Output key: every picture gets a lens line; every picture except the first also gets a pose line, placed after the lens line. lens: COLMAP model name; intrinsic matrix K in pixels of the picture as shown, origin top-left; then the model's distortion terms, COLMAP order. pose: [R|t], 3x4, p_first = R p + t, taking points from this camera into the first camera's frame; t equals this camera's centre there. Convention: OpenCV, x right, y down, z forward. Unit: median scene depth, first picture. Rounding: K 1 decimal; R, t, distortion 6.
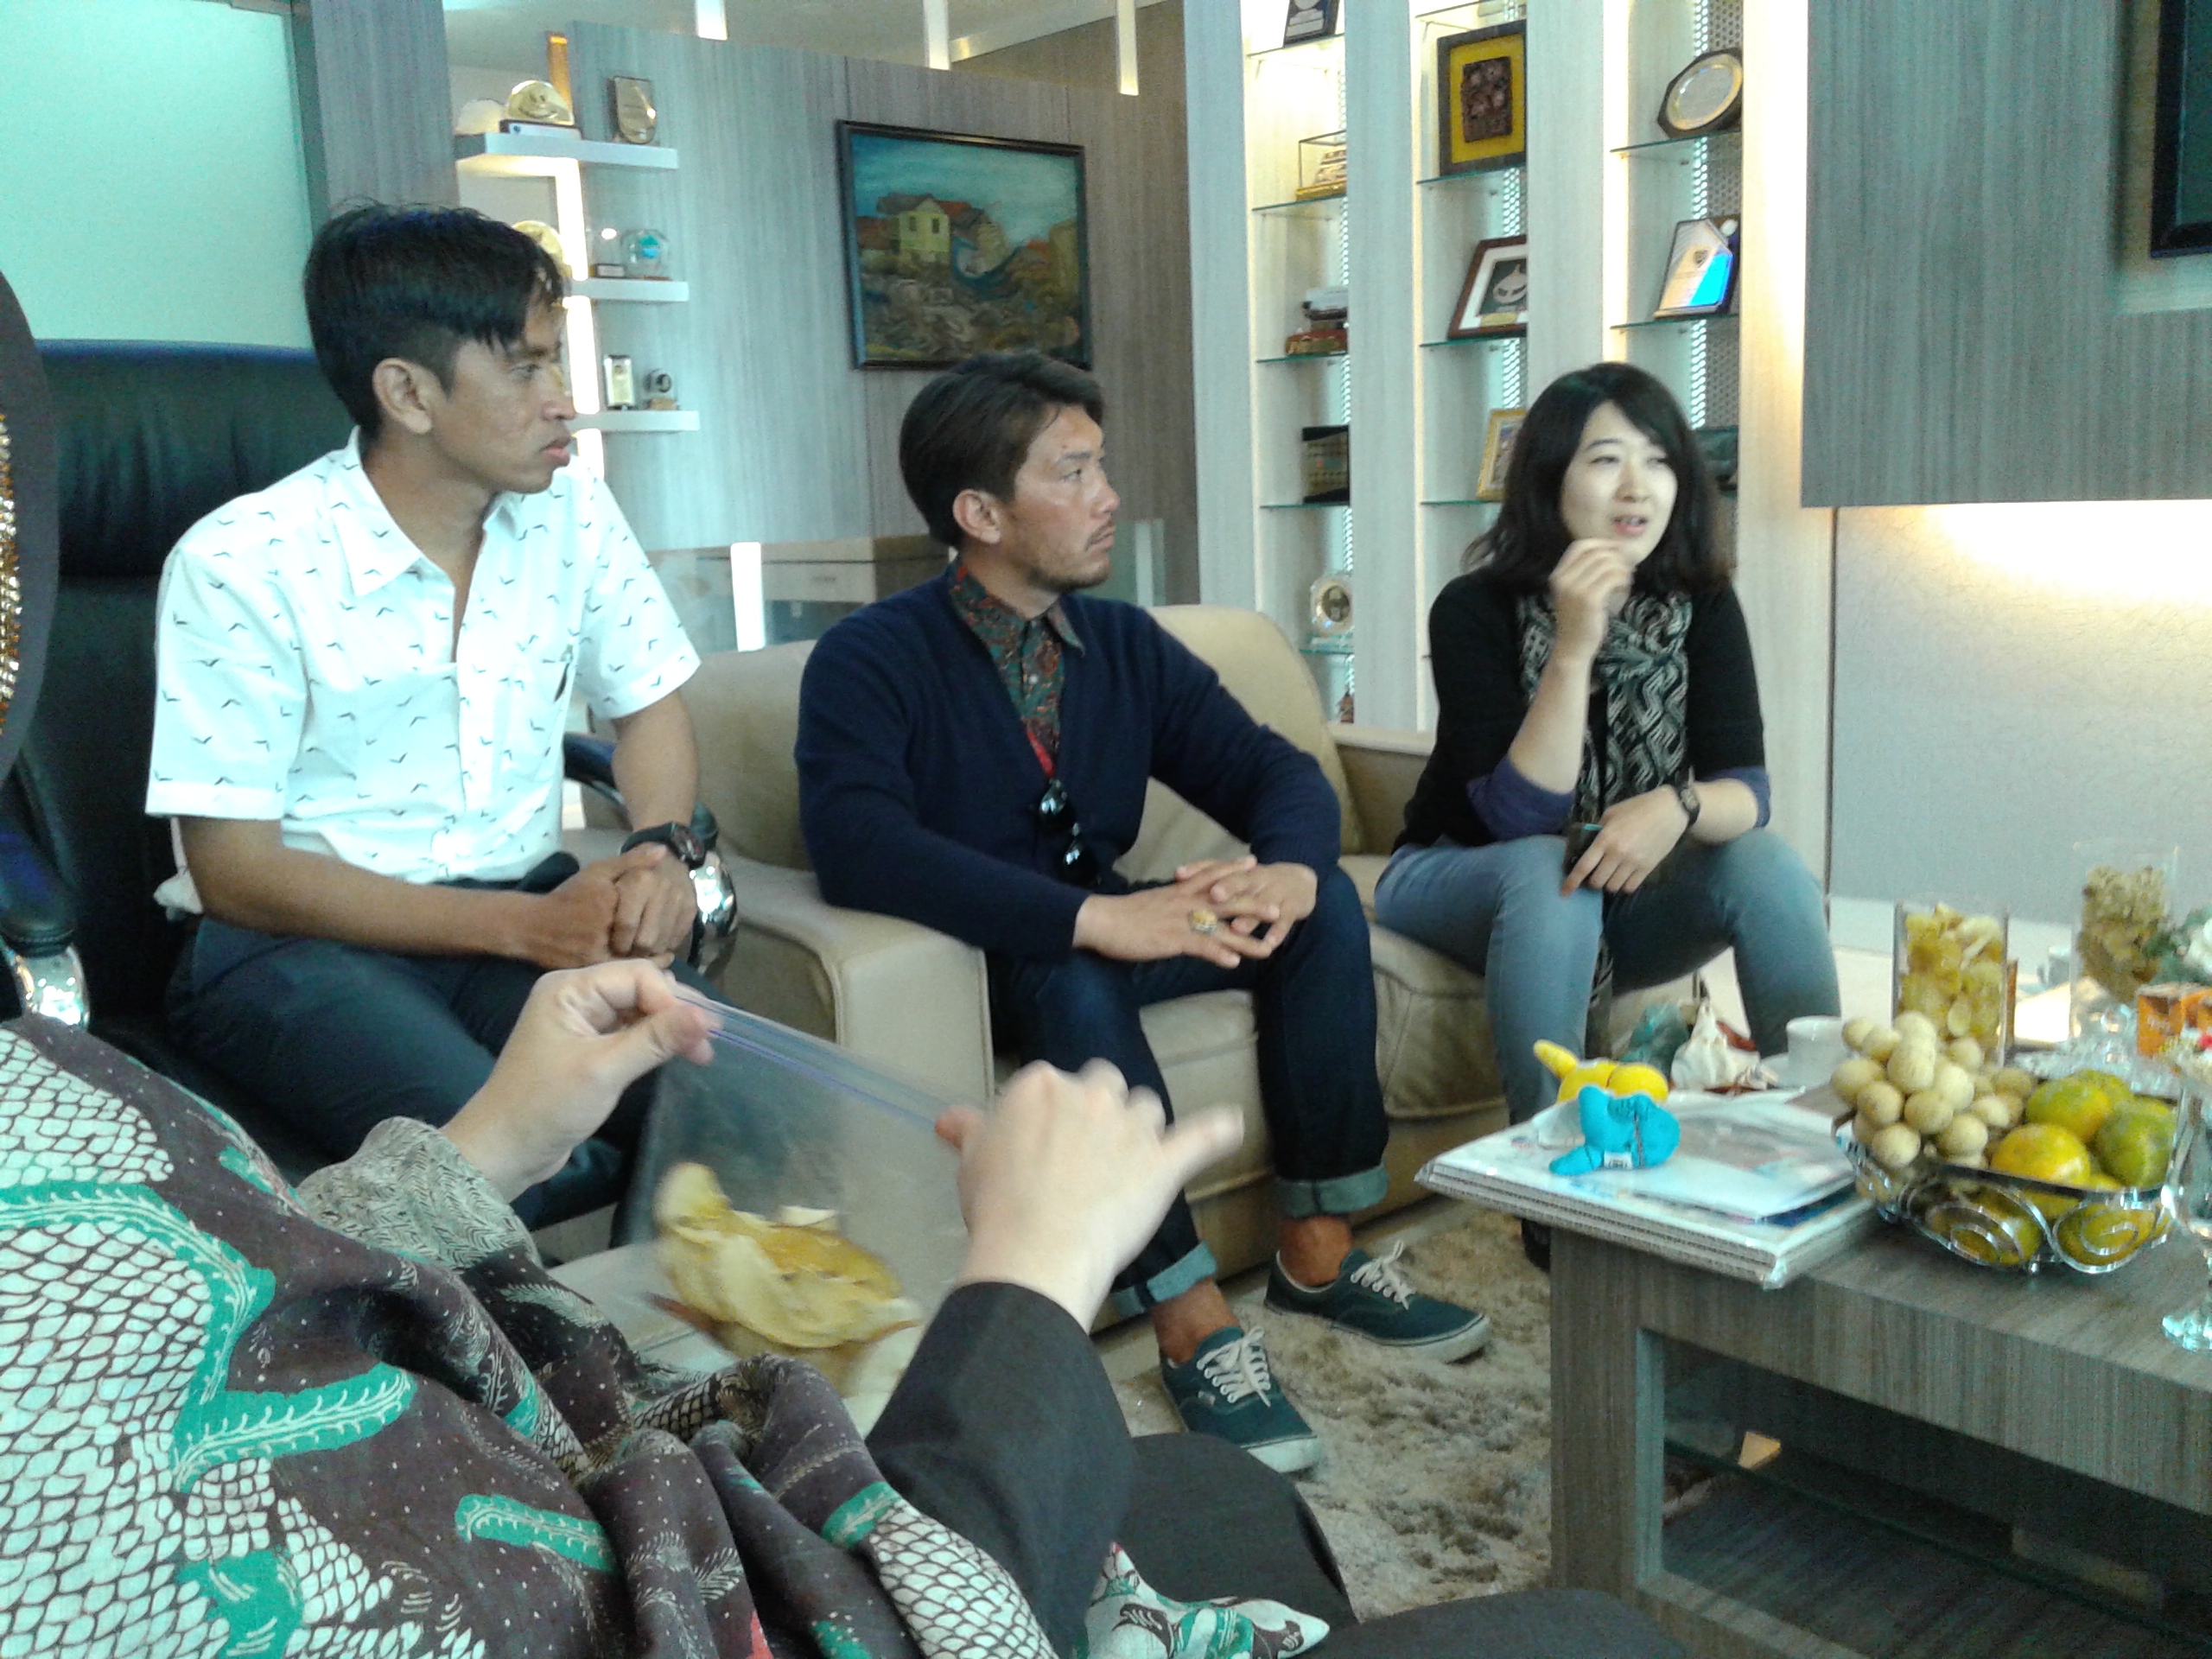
lens RADIAL K [[2012.6, 0, 1106.7], [0, 2012.6, 805.1], [0, 0, 1]] dist [0.077189, -0.171409]
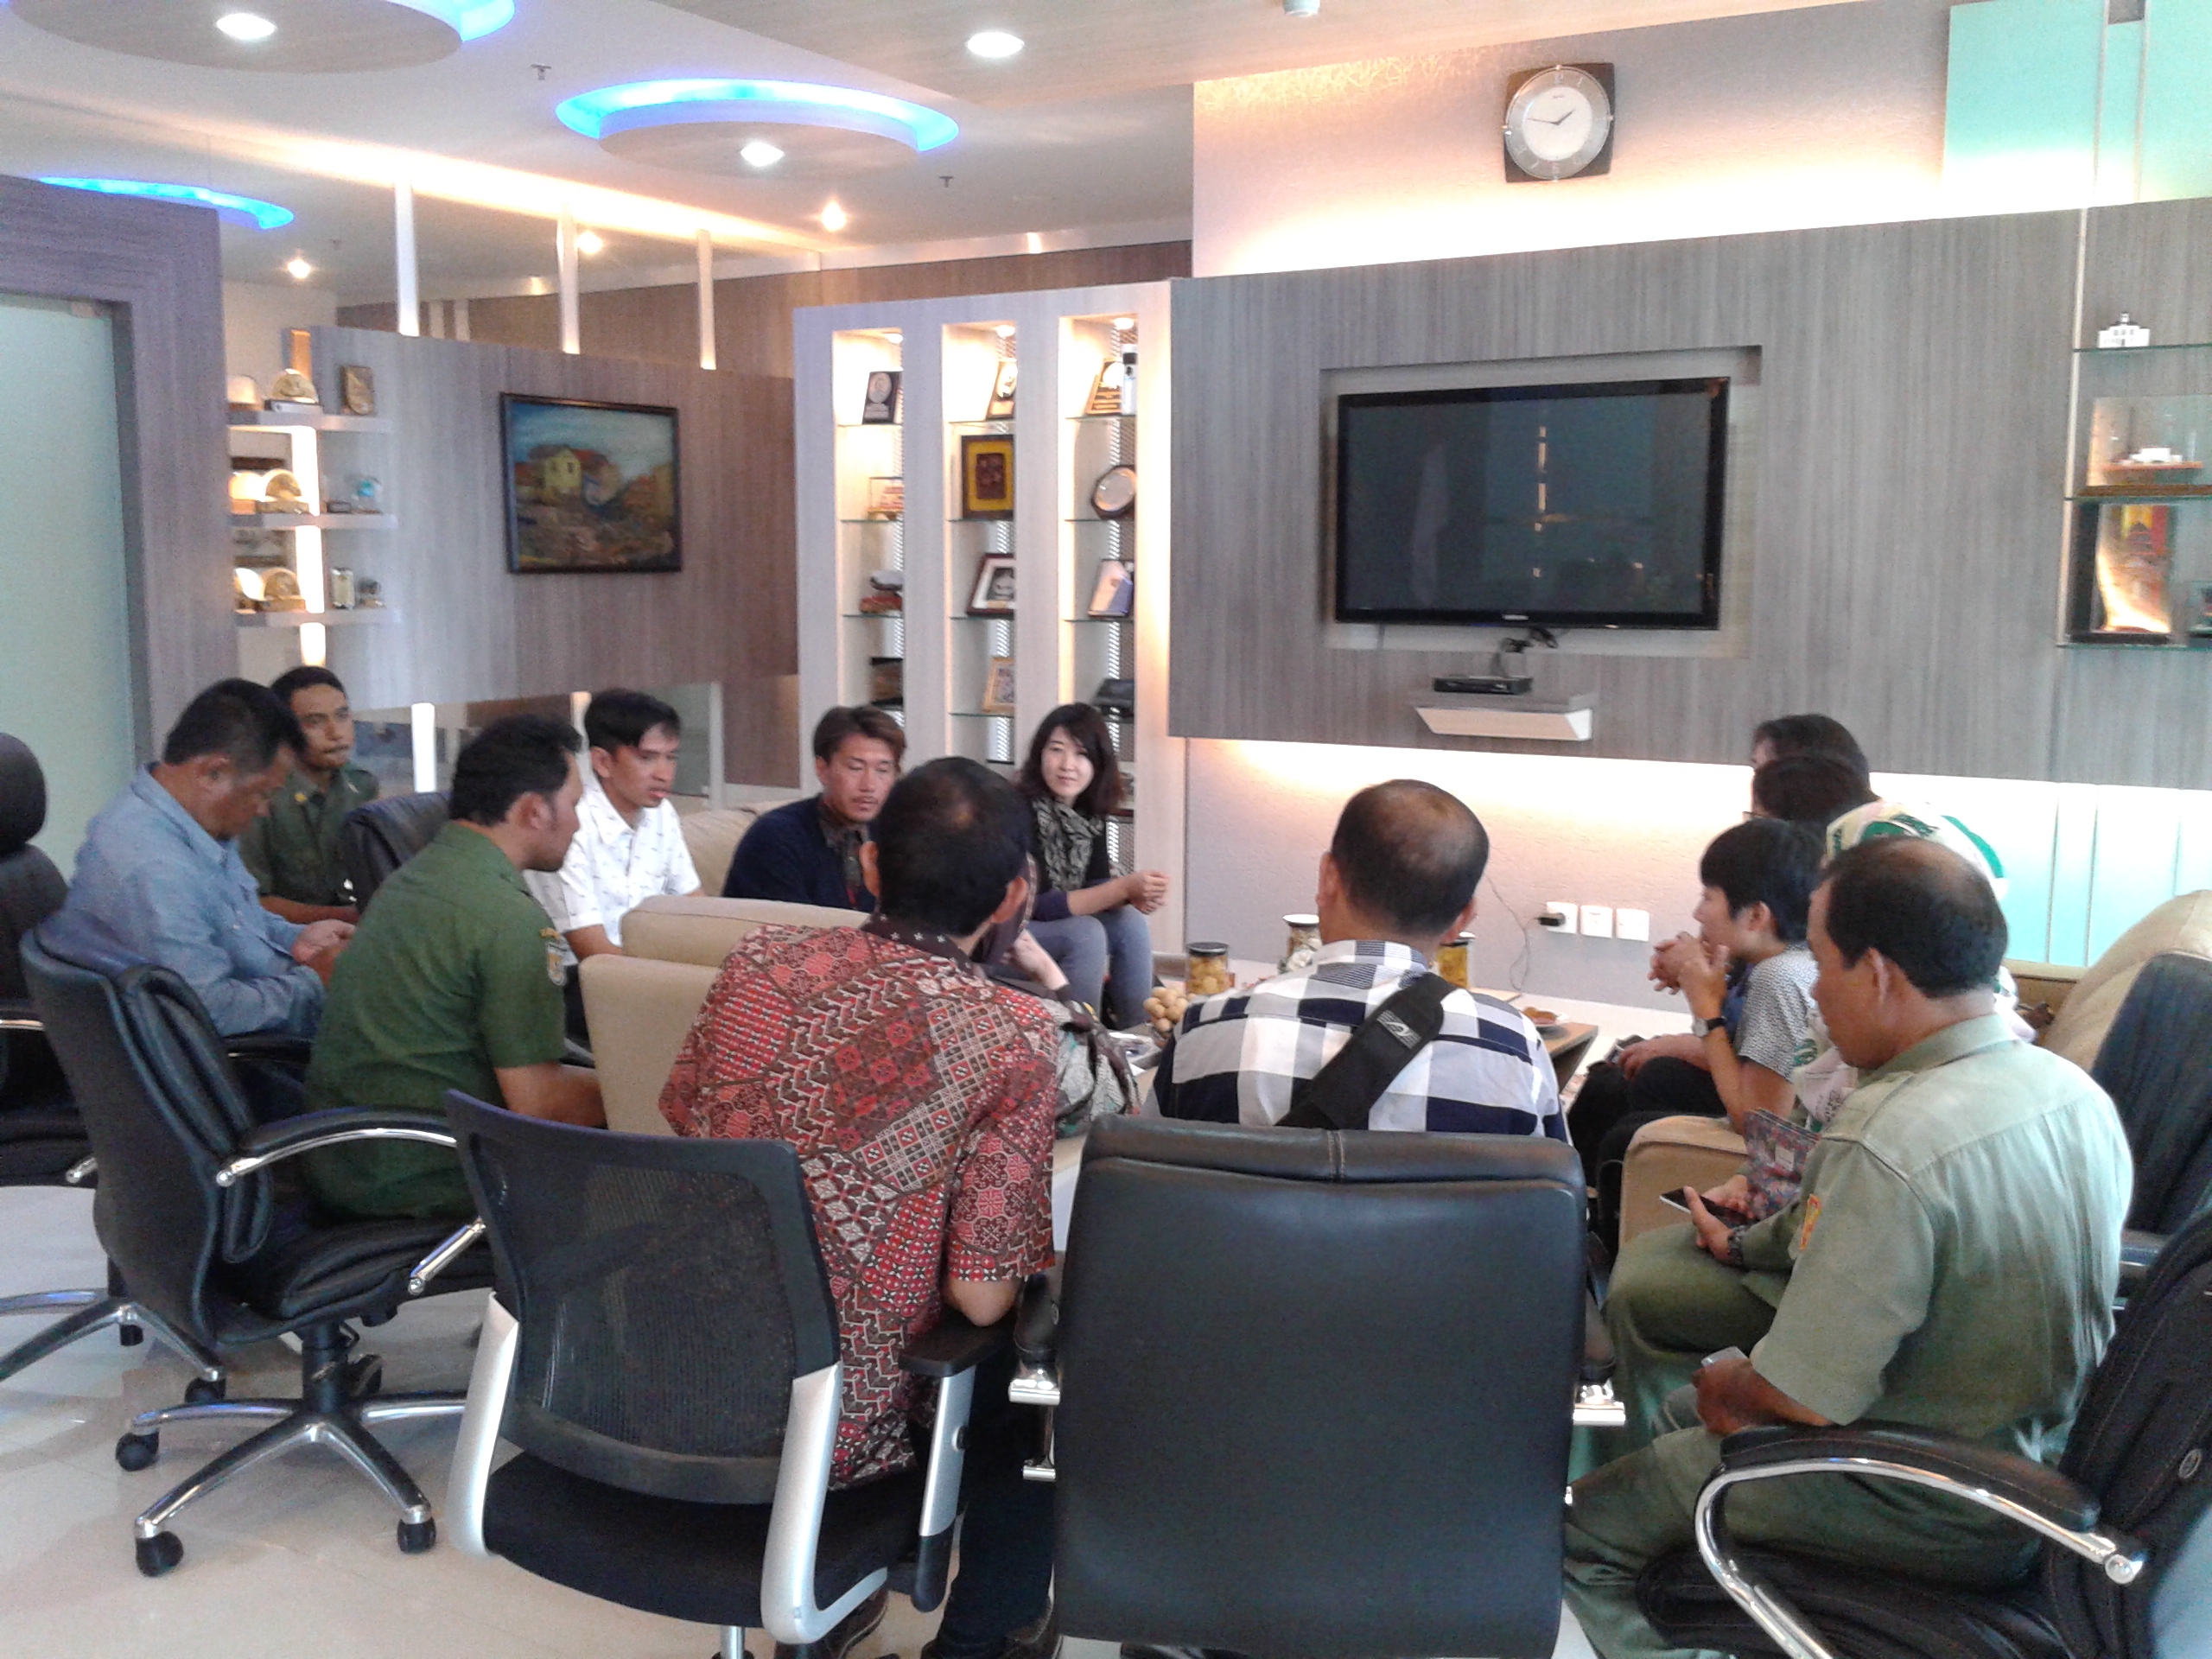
lens RADIAL K [[2012.6, 0, 1106.7], [0, 2012.6, 805.1], [0, 0, 1]] dist [0.077189, -0.171409]
pose [[0.962341, 0.001951, 0.271839, -0.150731], [0.007605, 0.999390, -0.034095, -0.019652], [-0.271739, 0.034879, 0.961739, -0.538189]]
